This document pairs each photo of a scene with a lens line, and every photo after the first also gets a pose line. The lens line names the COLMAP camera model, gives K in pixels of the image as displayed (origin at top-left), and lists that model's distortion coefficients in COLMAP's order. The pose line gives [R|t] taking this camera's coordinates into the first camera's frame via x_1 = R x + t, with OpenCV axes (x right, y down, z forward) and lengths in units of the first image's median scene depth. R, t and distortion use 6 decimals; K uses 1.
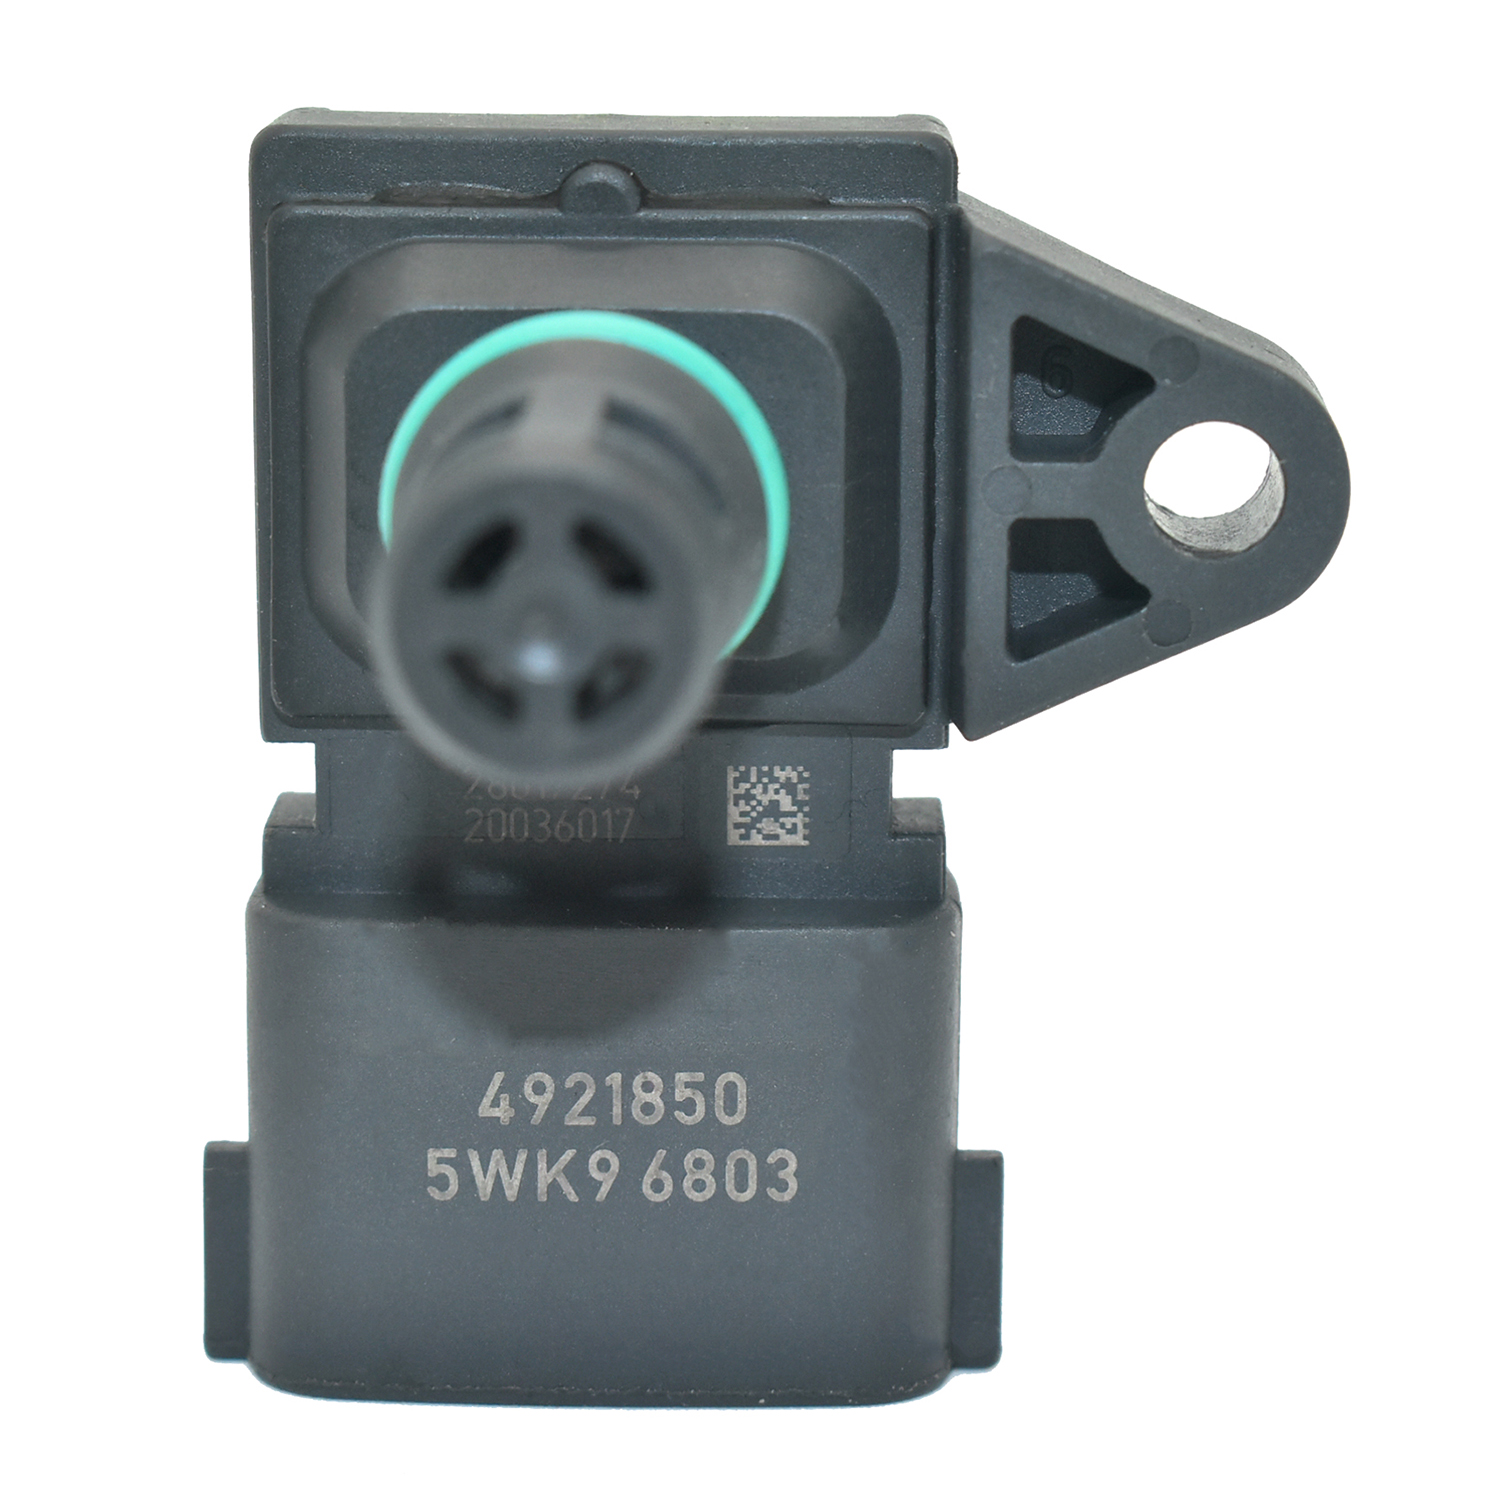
lens RADIAL K [[4982.6, 0, 749.3], [0, 4982.6, 749.6], [0, 0, 1]] dist [-0.449825, 0.000000]
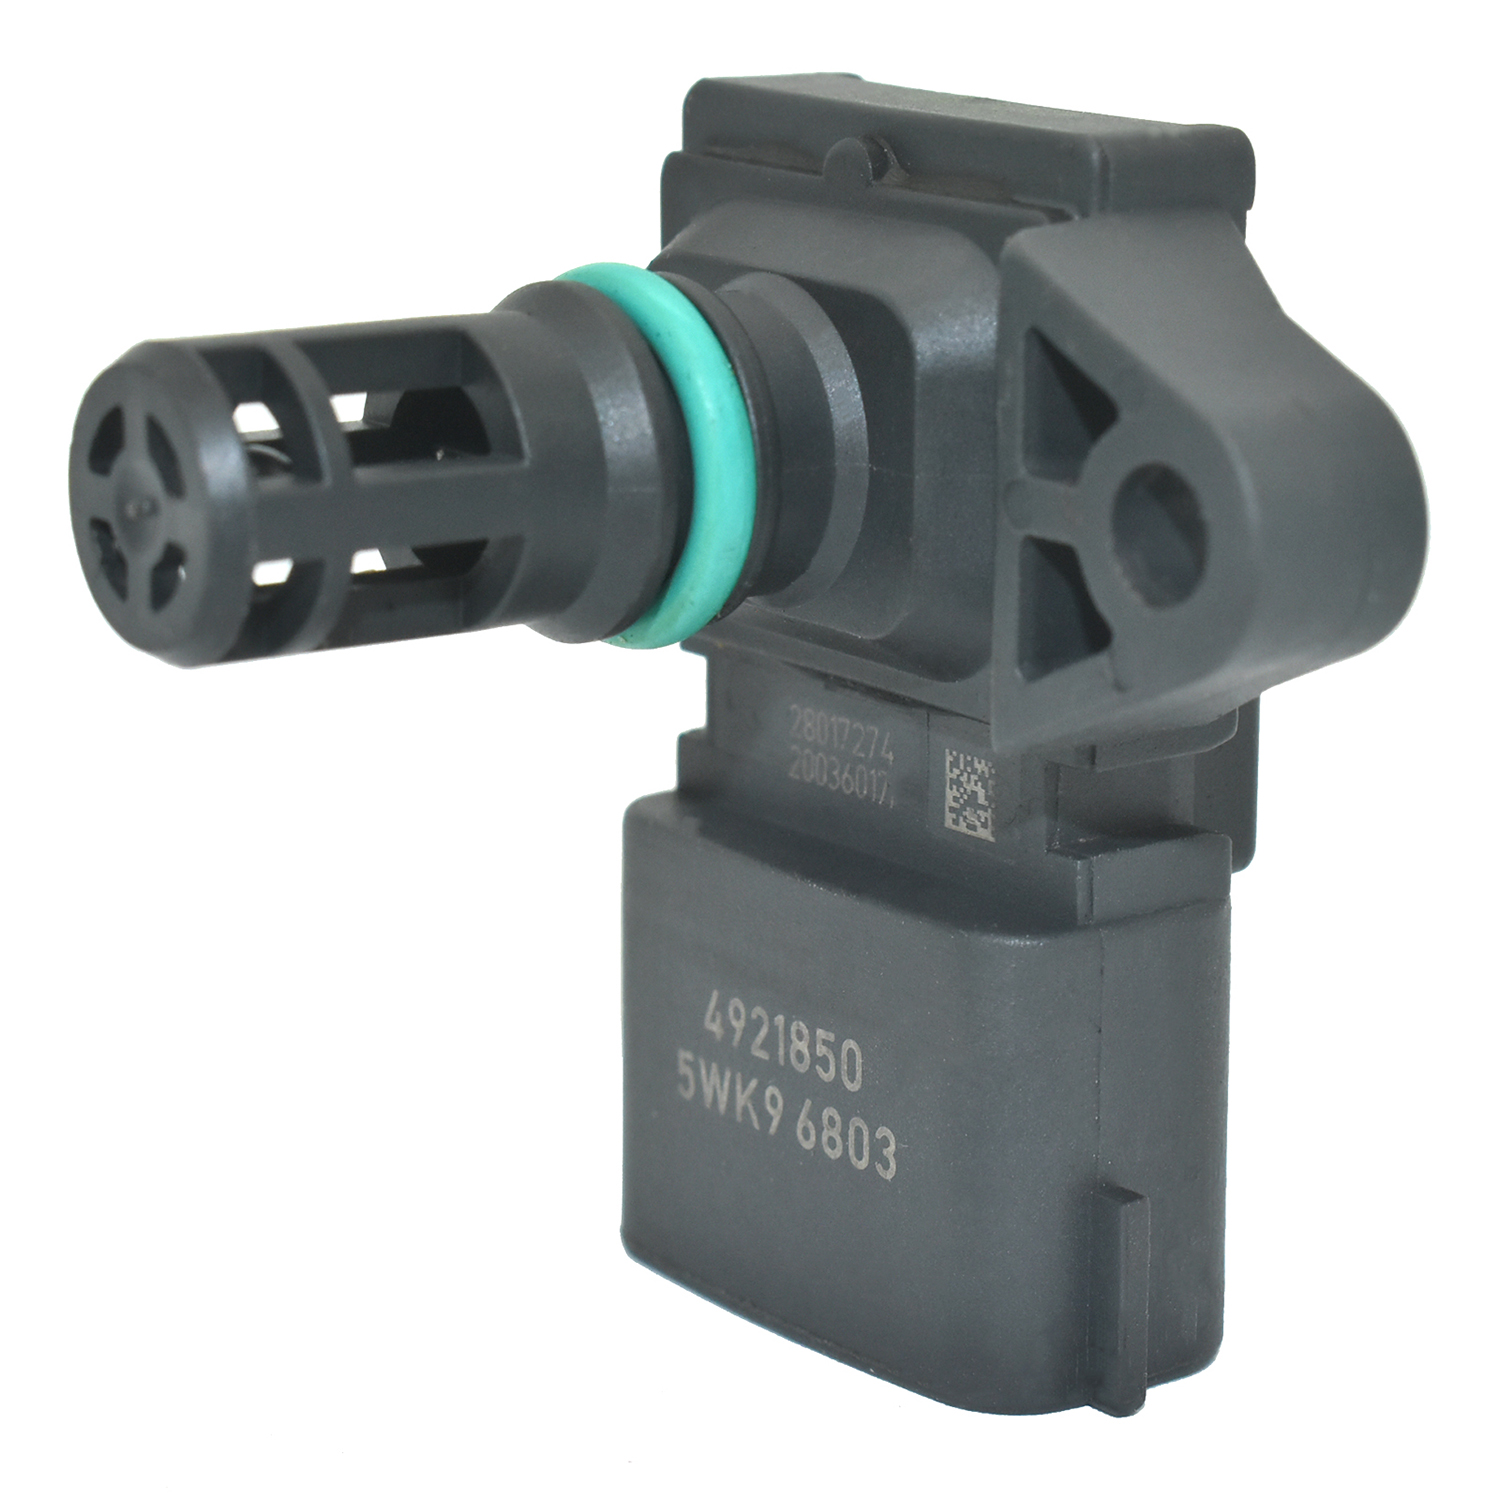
lens RADIAL K [[4697.7, 0, 750.1], [0, 4697.7, 750.5], [0, 0, 1]] dist [-0.449364, 0.000000]
pose [[0.606061, 0.180541, -0.774658, 0.713584], [-0.168034, 0.980981, 0.097163, -0.082692], [0.777467, 0.071283, 0.624871, 0.377245]]
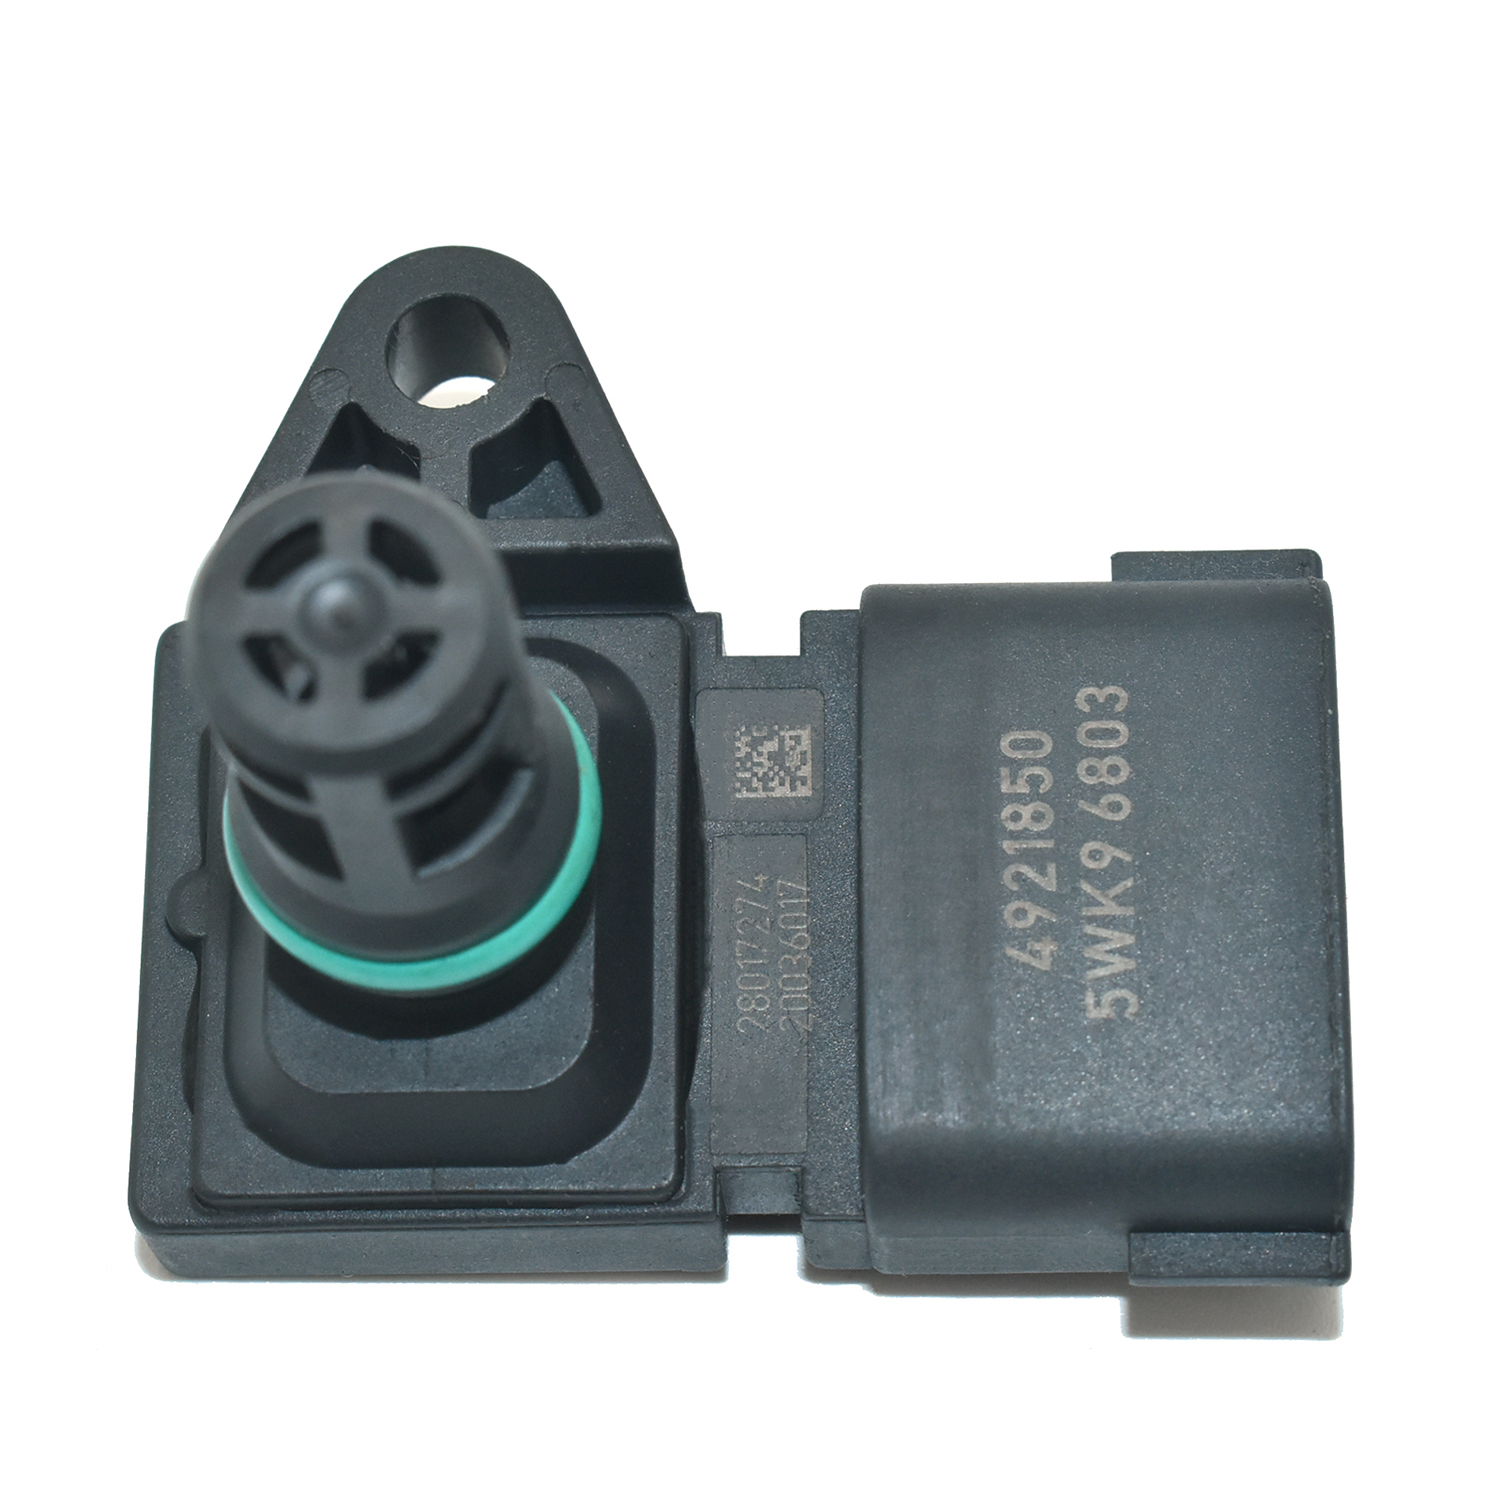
lens RADIAL K [[4982.6, 0, 749.9], [0, 4982.6, 749.6], [0, 0, 1]] dist [-0.449825, 0.000000]
pose [[-0.003861, -0.924340, 0.381550, -0.405755], [0.965079, -0.103386, -0.240695, 0.266559], [0.261932, 0.367297, 0.892460, 0.042527]]
